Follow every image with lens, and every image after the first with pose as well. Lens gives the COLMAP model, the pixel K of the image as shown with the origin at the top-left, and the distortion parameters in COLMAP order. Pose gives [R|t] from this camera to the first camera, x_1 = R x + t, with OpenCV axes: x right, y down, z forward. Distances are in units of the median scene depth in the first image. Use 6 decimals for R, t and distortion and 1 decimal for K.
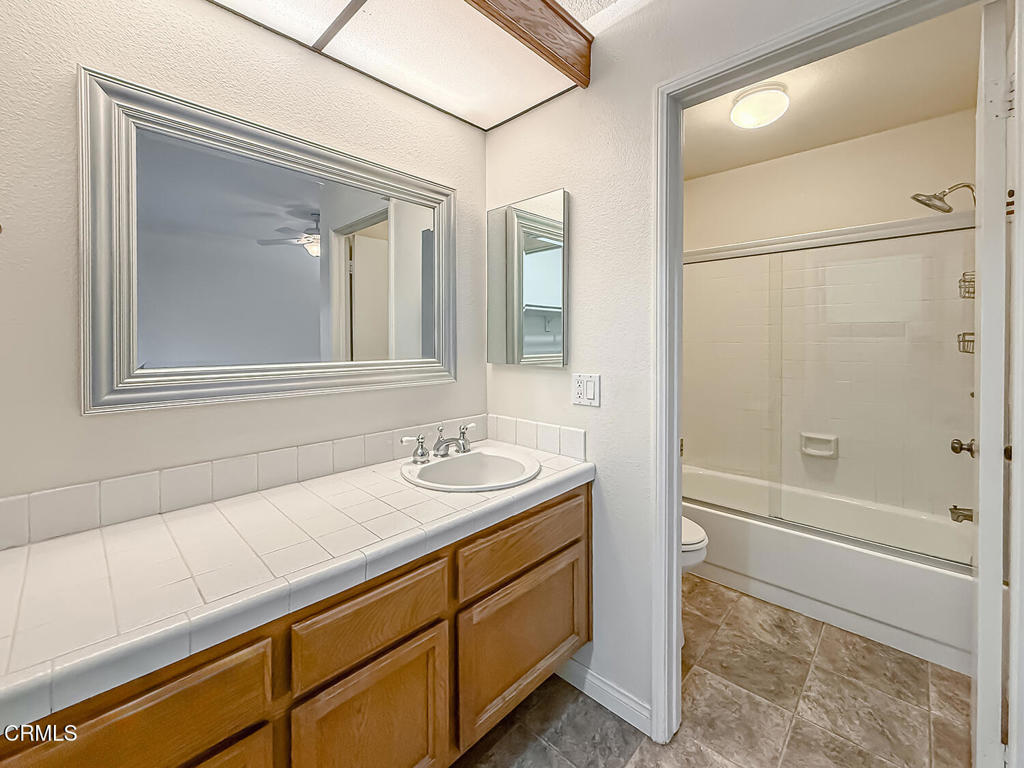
lens RADIAL K [[426.1, 0, 503.5], [0, 426.1, 343.5], [0, 0, 1]] dist [0.004135, 0.000148]
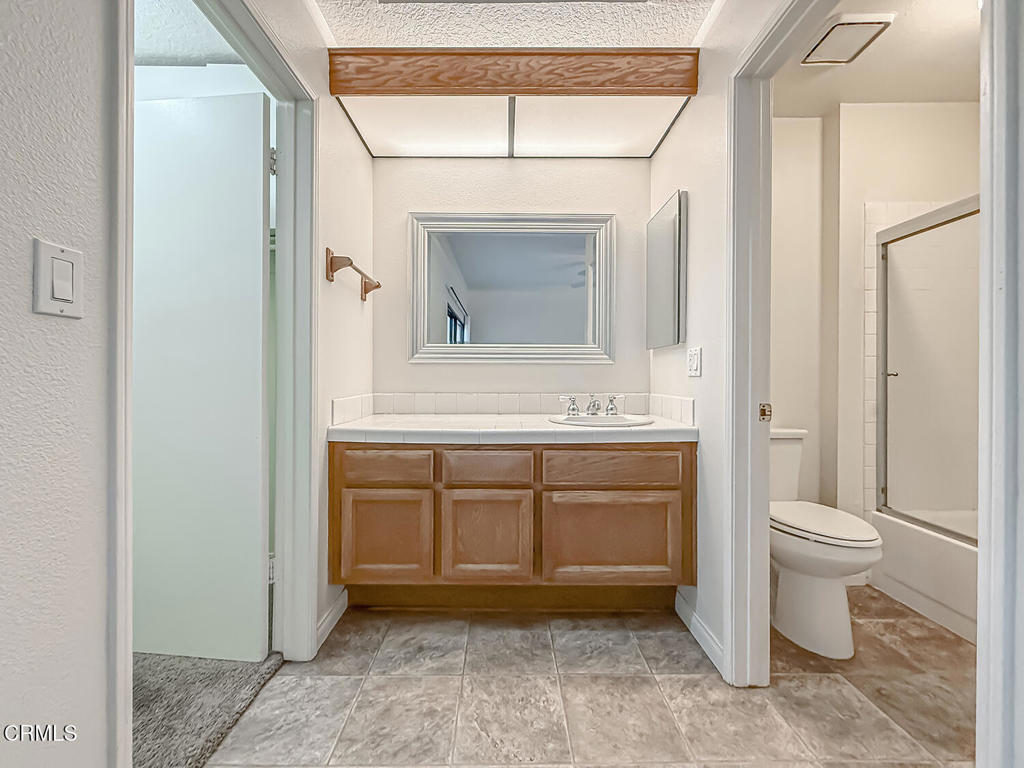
lens RADIAL K [[426.1, 0, 507.6], [0, 426.1, 375.6], [0, 0, 1]] dist [0.004135, 0.000148]
pose [[0.693205, 0.004747, -0.720724, 0.682788], [-0.011122, 0.999930, -0.004111, 0.157594], [0.720654, 0.010866, 0.693210, -0.137915]]
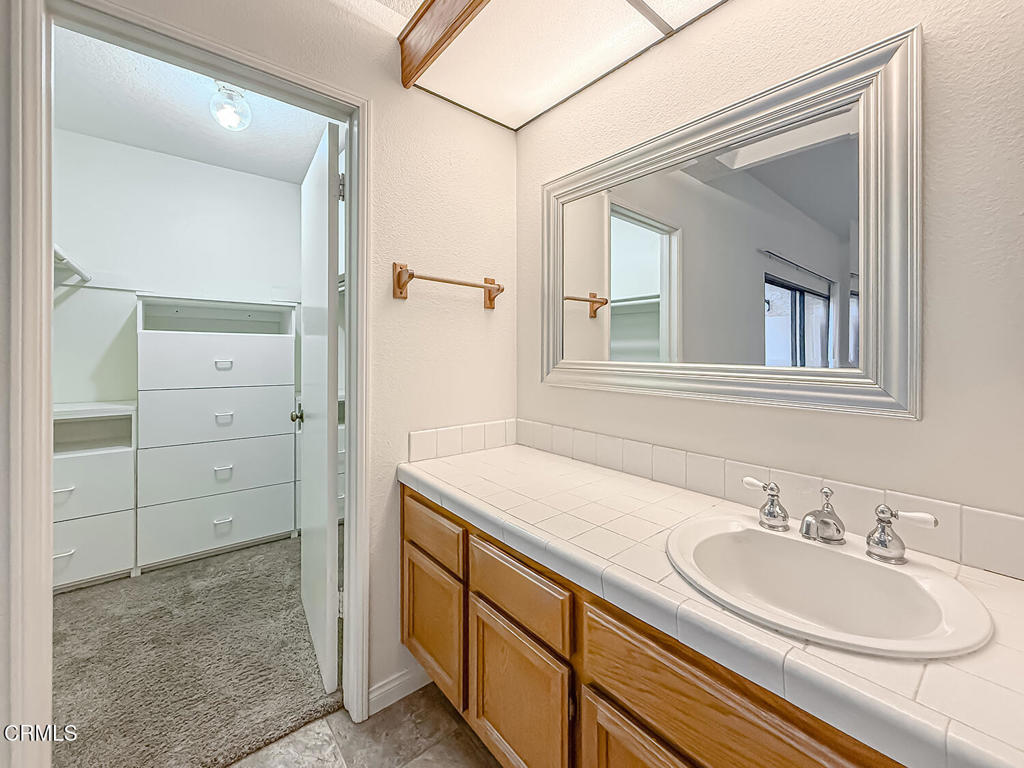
lens RADIAL K [[426.1, 0, 505.1], [0, 426.1, 352.1], [0, 0, 1]] dist [0.004135, 0.000148]
pose [[-0.122221, 0.002050, -0.992501, 0.498379], [-0.014799, 0.999883, 0.003888, 0.021057], [0.992393, 0.015164, -0.122176, 0.686511]]
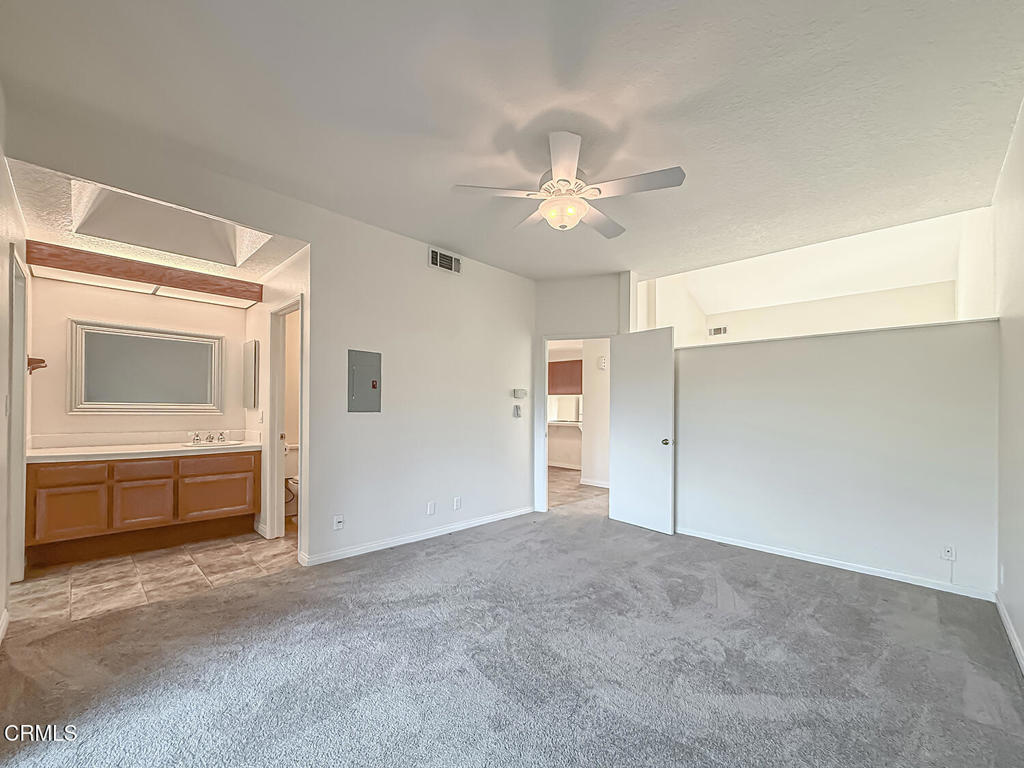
lens RADIAL K [[426.1, 0, 502.8], [0, 426.1, 412.6], [0, 0, 1]] dist [0.004135, 0.000148]
pose [[0.999268, 0.015993, -0.034746, 1.816136], [-0.015993, 0.999872, 0.000269, 0.061100], [0.034746, 0.000287, 0.999396, -1.603937]]
